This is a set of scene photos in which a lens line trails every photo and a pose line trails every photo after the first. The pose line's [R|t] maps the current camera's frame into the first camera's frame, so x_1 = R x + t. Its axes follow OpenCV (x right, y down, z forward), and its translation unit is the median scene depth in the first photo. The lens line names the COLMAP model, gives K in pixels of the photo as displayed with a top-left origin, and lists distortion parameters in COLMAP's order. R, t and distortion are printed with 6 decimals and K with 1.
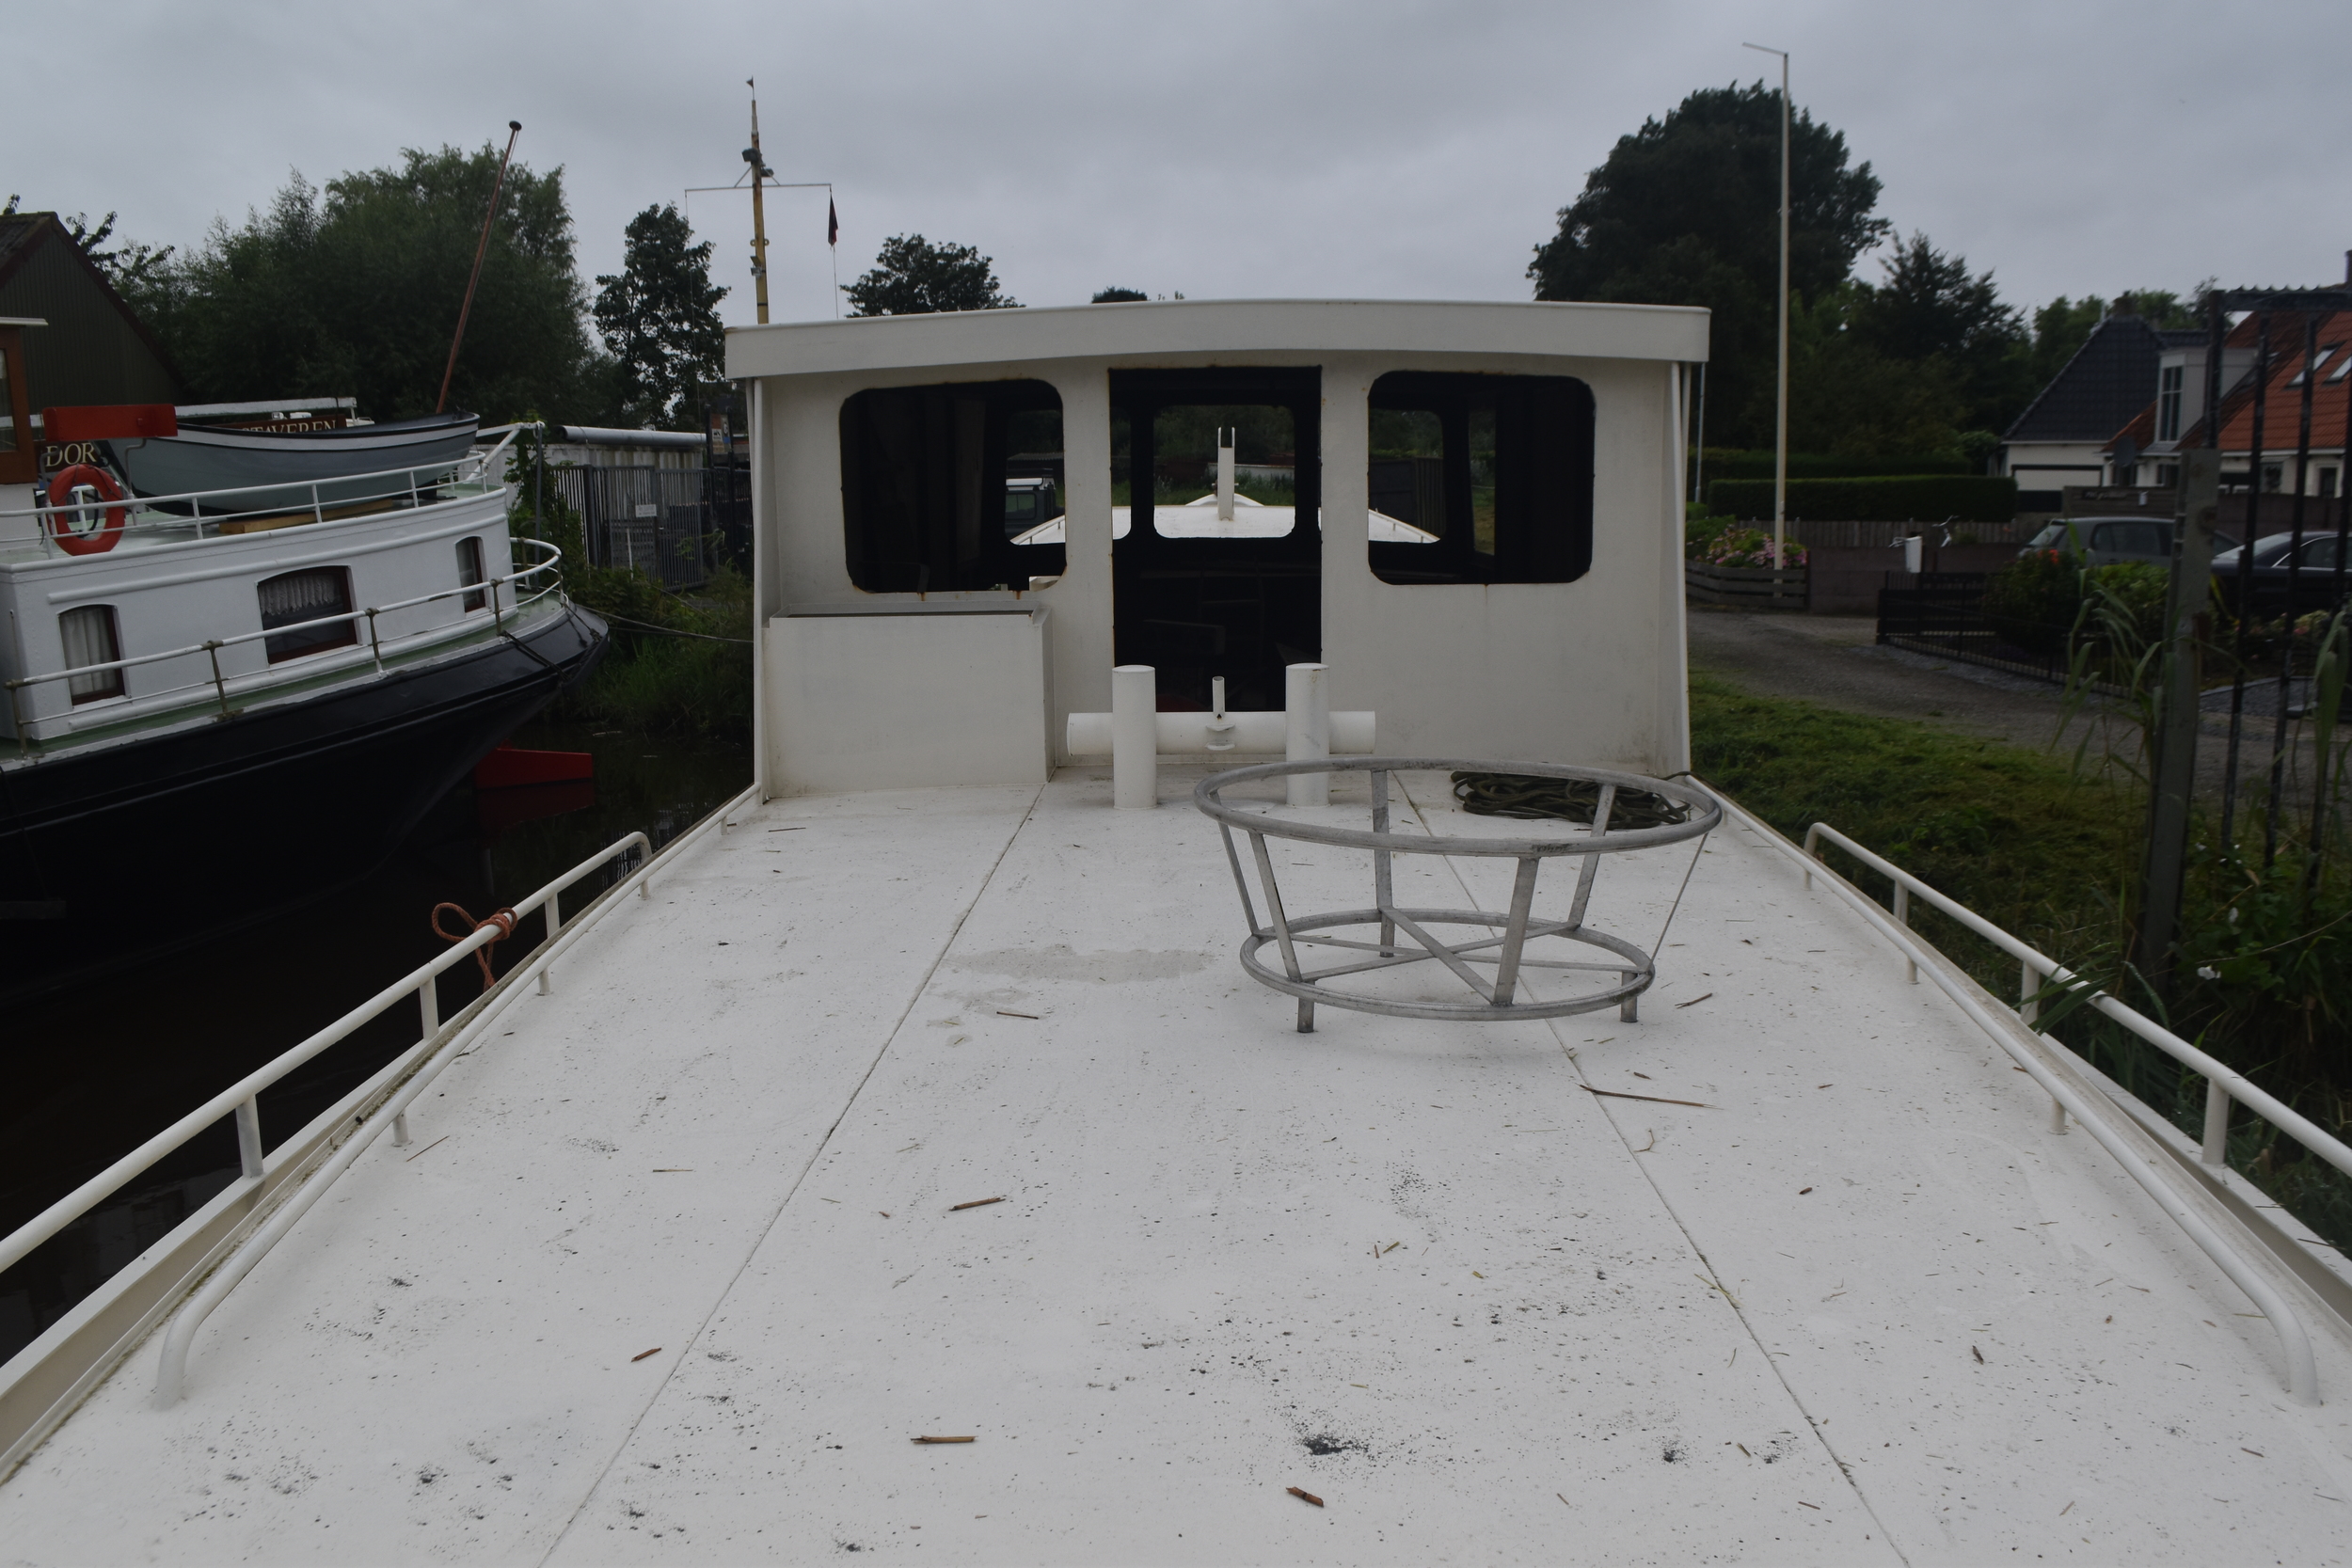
lens RADIAL K [[1826.7, 0, 1142.5], [0, 1826.7, 761.6], [0, 0, 1]] dist [-0.088221, 0.017706]
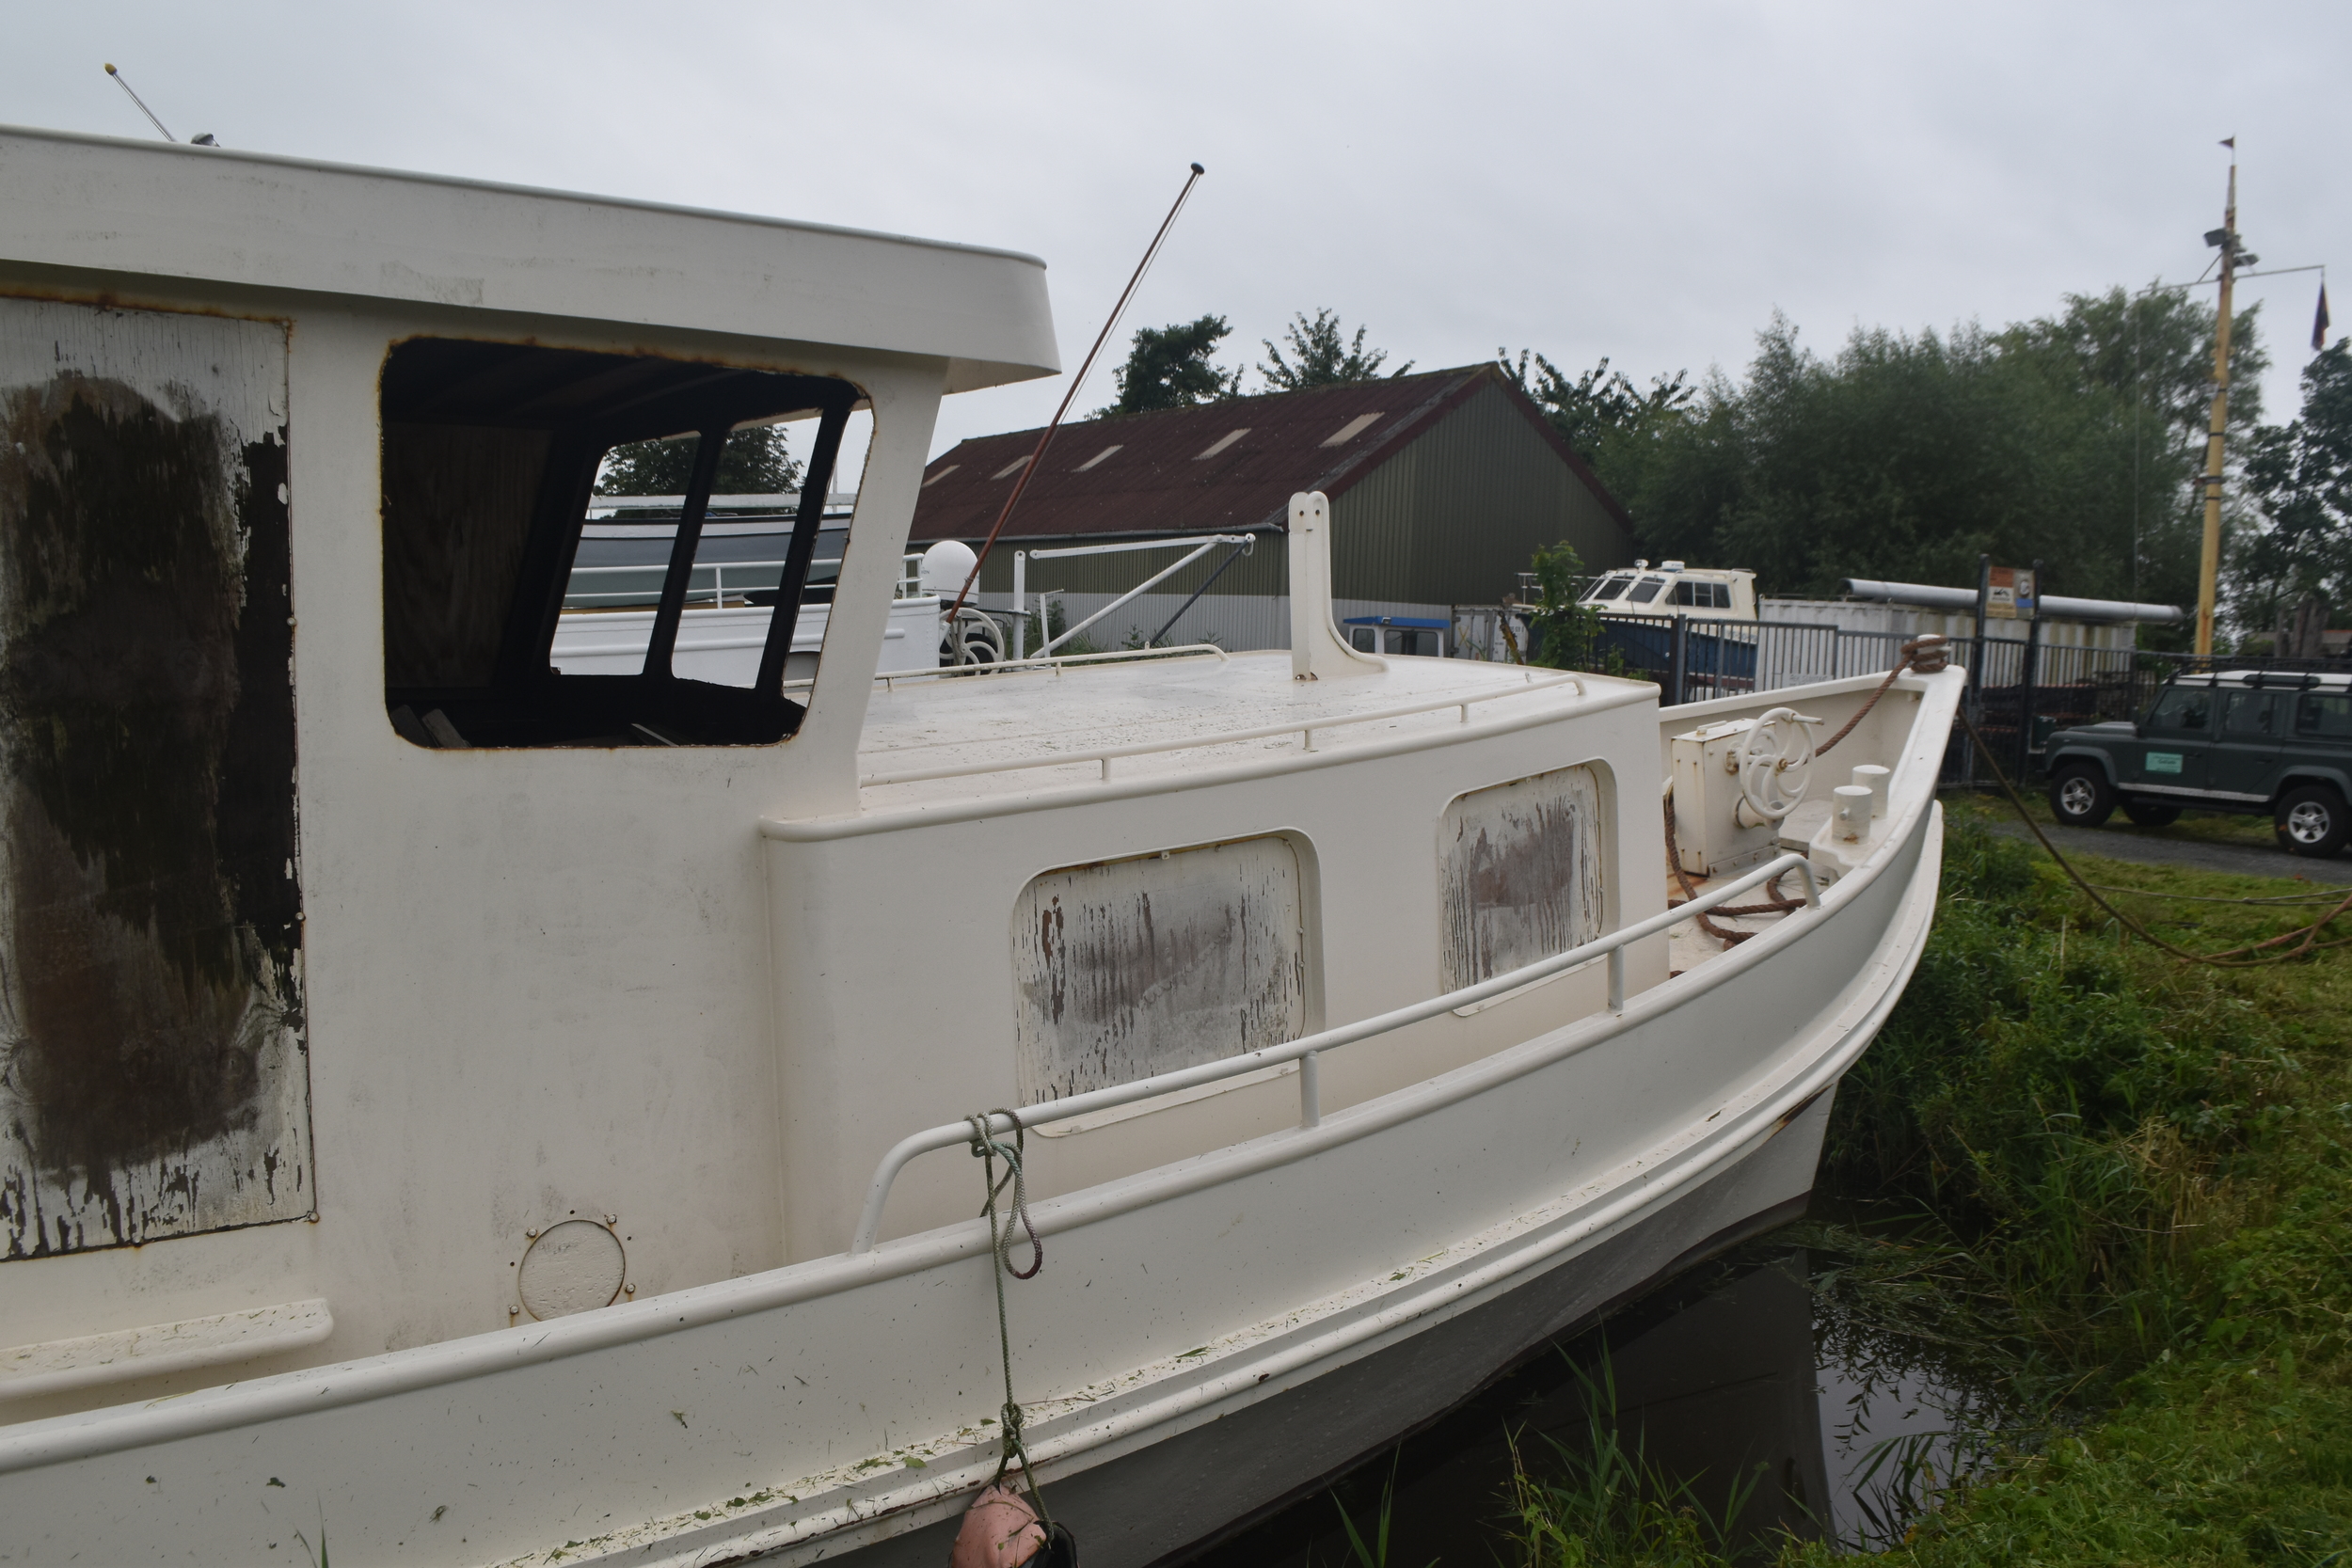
lens RADIAL K [[1826.7, 0, 1134.1], [0, 1826.7, 780.9], [0, 0, 1]] dist [-0.088221, 0.017706]
pose [[0.534007, 0.109124, -0.838409, 0.178899], [-0.186685, 0.982379, 0.008958, -0.036863], [0.824612, 0.151734, 0.544969, 0.262844]]
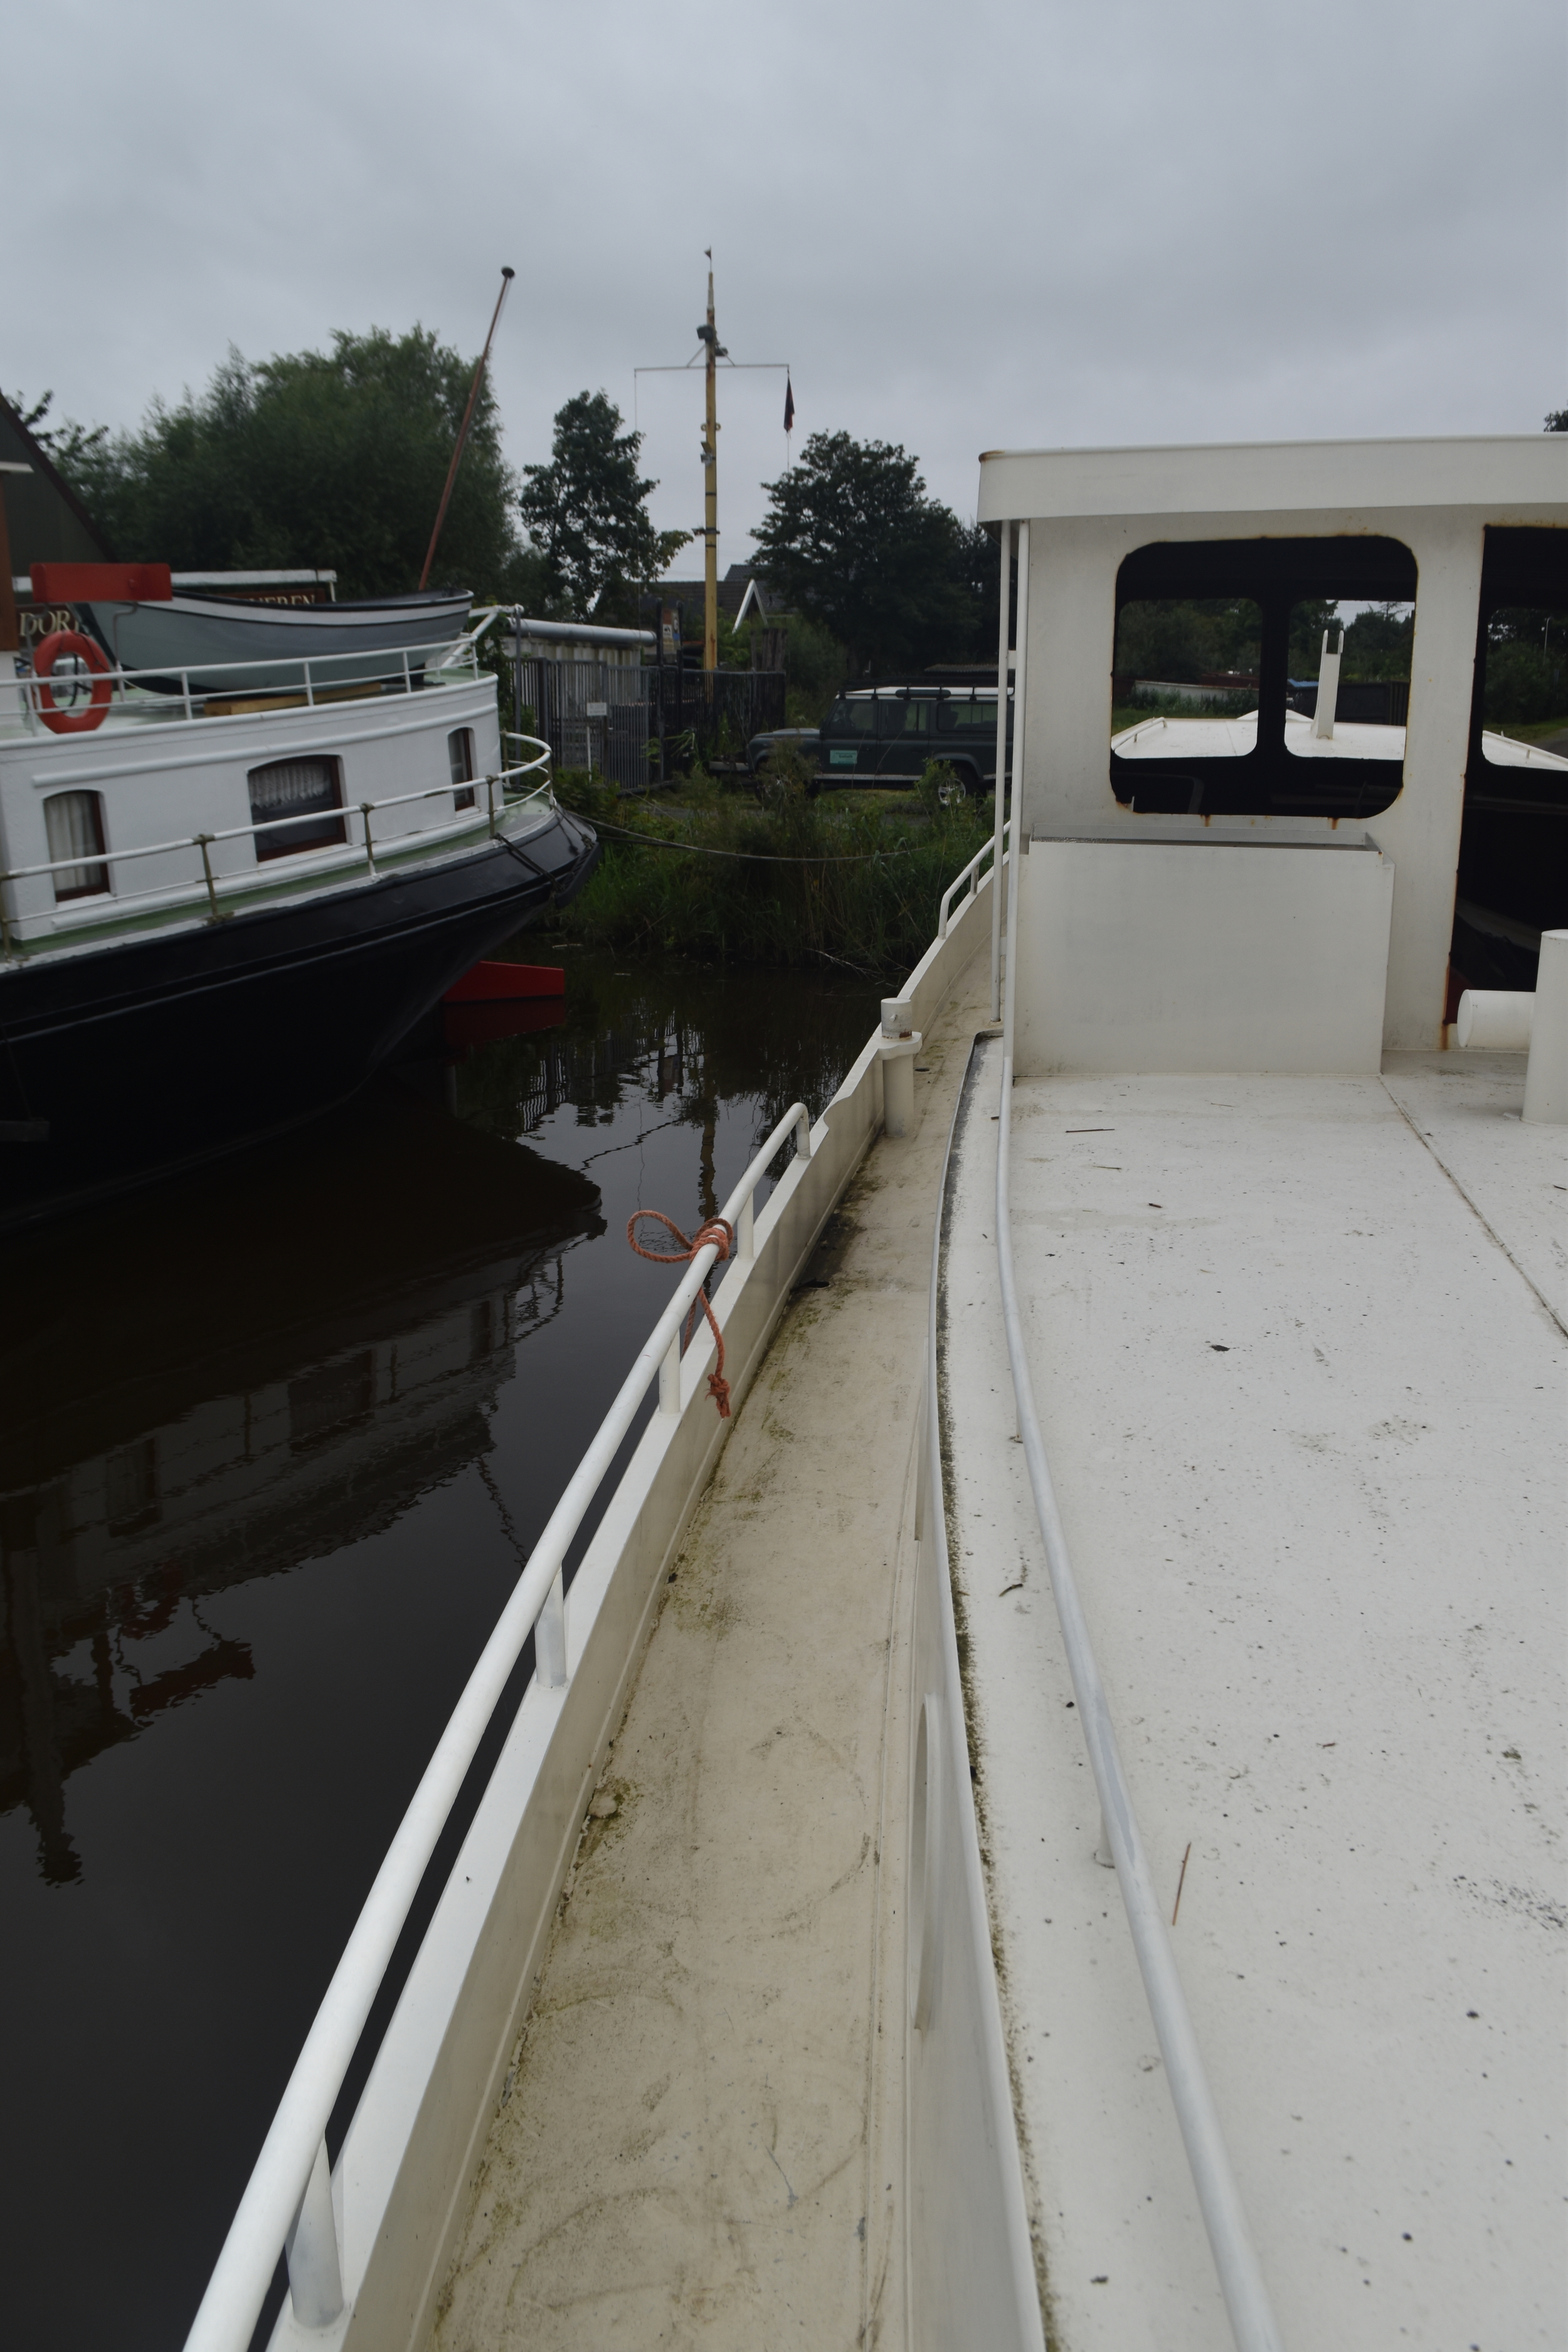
lens RADIAL K [[1826.9, 0, 785.0], [0, 1826.9, 1148.7], [0, 0, 1]] dist [-0.088221, 0.017706]
pose [[0.990784, 0.057928, -0.122436, -0.036700], [-0.046420, 0.994410, 0.094841, -0.003336], [0.127246, -0.088284, 0.987935, 0.040891]]
